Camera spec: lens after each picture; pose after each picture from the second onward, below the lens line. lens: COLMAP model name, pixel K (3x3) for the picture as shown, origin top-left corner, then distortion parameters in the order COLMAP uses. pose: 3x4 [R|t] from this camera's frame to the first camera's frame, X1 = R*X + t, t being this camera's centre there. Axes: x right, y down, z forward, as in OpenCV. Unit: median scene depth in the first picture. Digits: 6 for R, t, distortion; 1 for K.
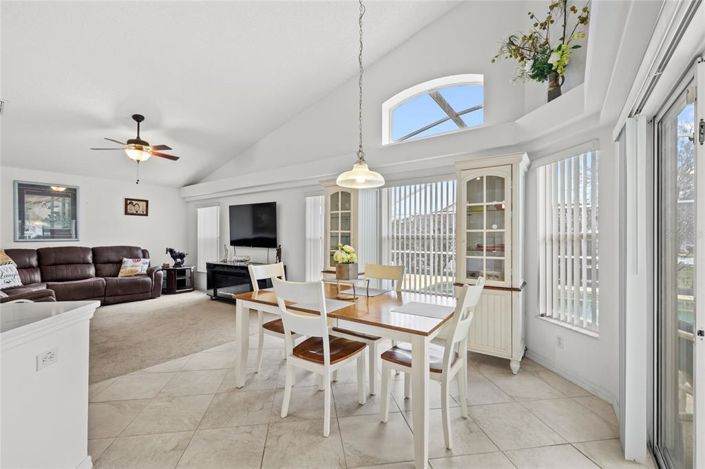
lens RADIAL K [[306.6, 0, 352.5], [0, 306.6, 234.5], [0, 0, 1]] dist [-0.000184, -0.000078]
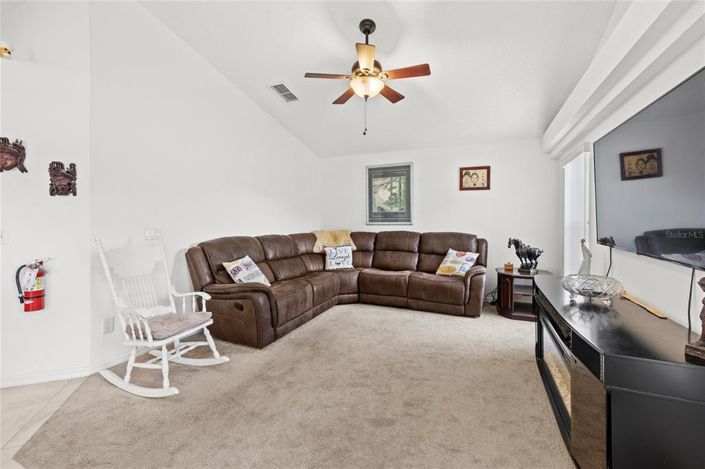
lens RADIAL K [[304.9, 0, 352.8], [0, 304.9, 222.4], [0, 0, 1]] dist [0.000057, -0.000402]
pose [[0.198540, 0.009469, -0.980047, -0.080134], [0.005410, 0.999928, 0.010757, 0.003827], [0.980078, -0.007438, 0.198475, 0.668302]]
